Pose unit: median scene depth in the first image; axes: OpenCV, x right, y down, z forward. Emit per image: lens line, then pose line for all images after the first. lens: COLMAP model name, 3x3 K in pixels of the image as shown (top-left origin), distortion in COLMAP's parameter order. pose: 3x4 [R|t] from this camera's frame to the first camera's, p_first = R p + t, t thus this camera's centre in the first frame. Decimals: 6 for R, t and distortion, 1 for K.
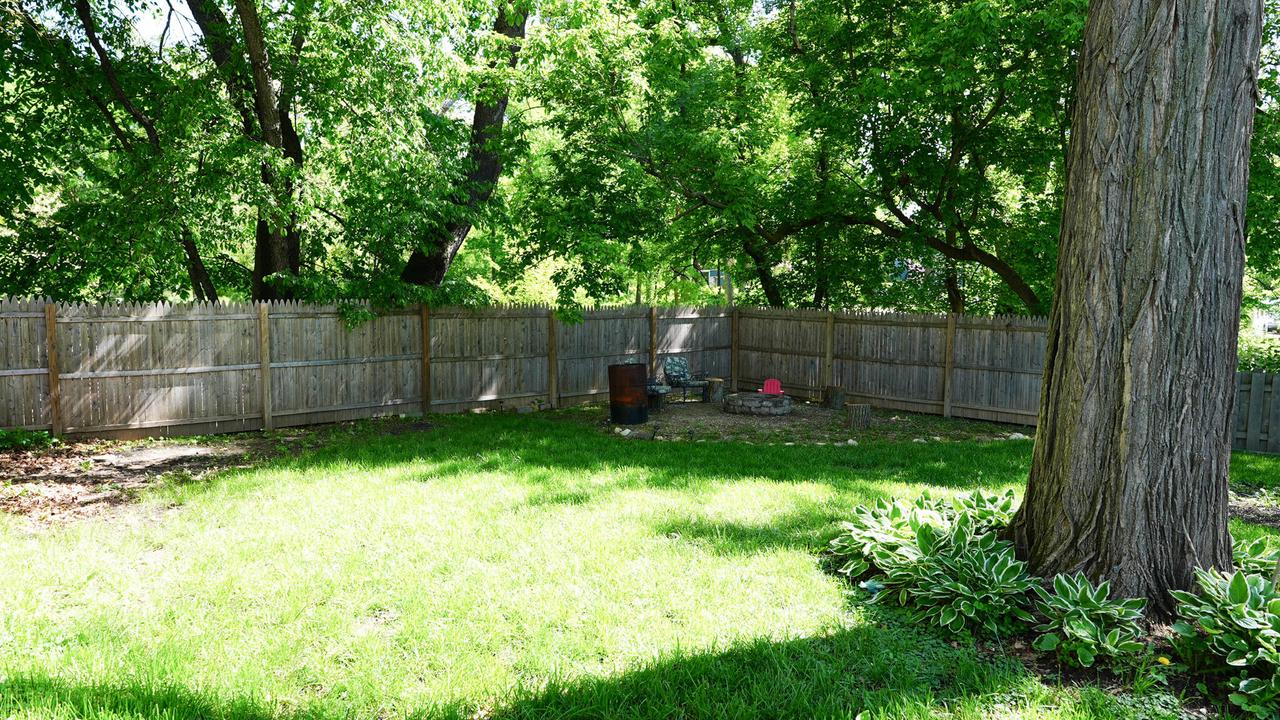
lens RADIAL K [[850.9, 0, 637.0], [0, 850.9, 359.1], [0, 0, 1]] dist [-0.033507, 0.000801]
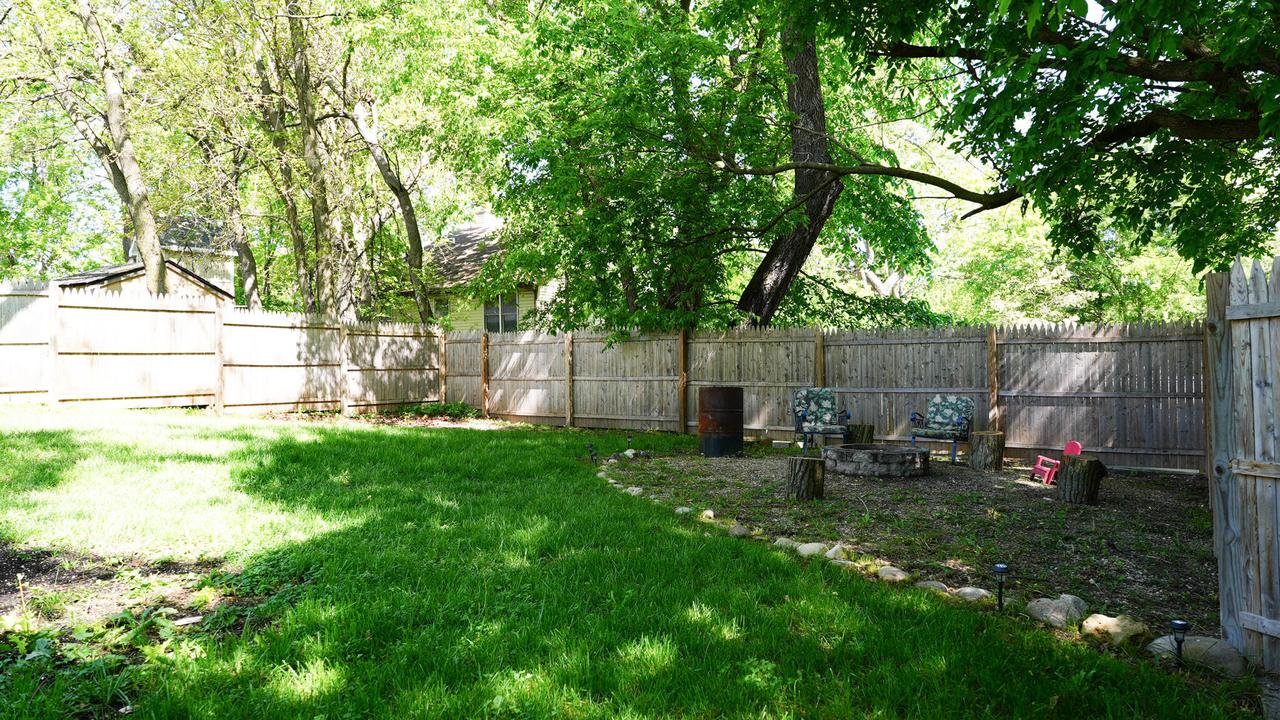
lens RADIAL K [[850.9, 0, 639.6], [0, 850.9, 357.0], [0, 0, 1]] dist [-0.033507, 0.000801]
pose [[0.206492, -0.019968, -0.978244, 0.706241], [-0.078515, 0.996229, -0.036908, 0.012448], [0.975293, 0.084428, 0.204146, 0.660664]]
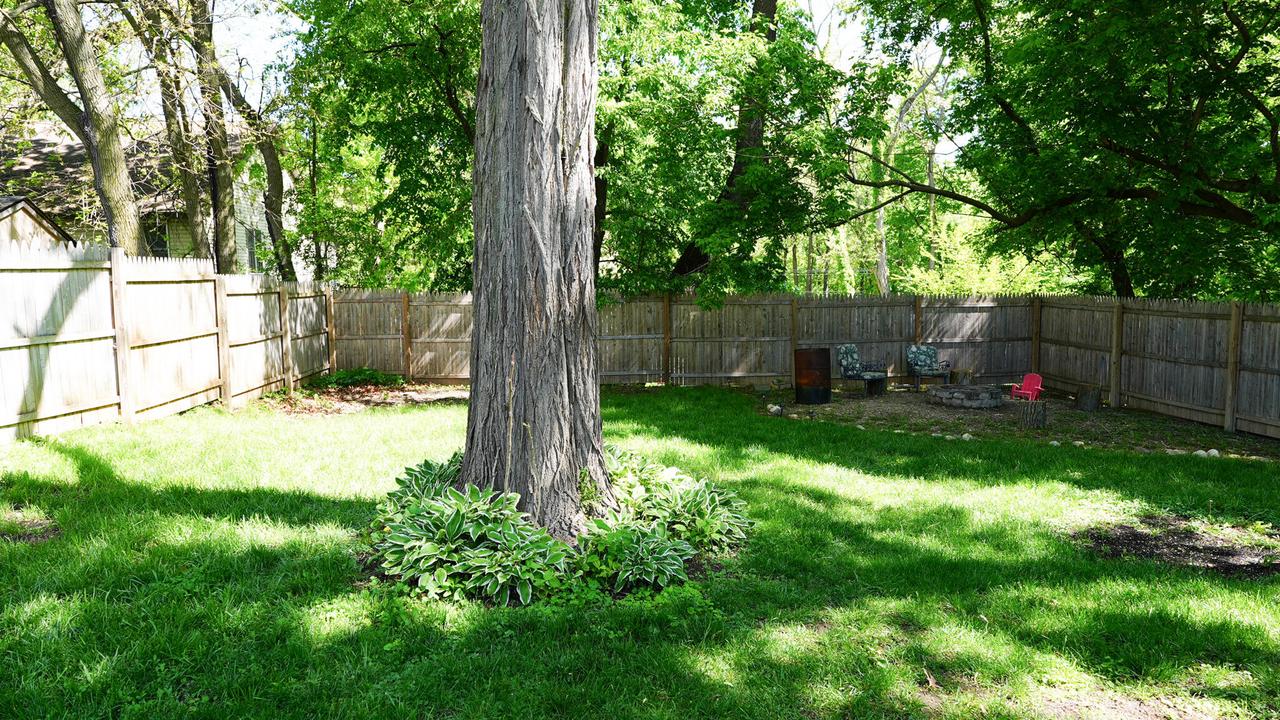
lens RADIAL K [[850.9, 0, 640.5], [0, 850.9, 364.0], [0, 0, 1]] dist [-0.033507, 0.000801]
pose [[0.786468, 0.046292, -0.615894, 0.421363], [-0.036657, 0.998928, 0.028272, 0.003114], [0.616542, 0.000342, 0.787322, 0.027128]]
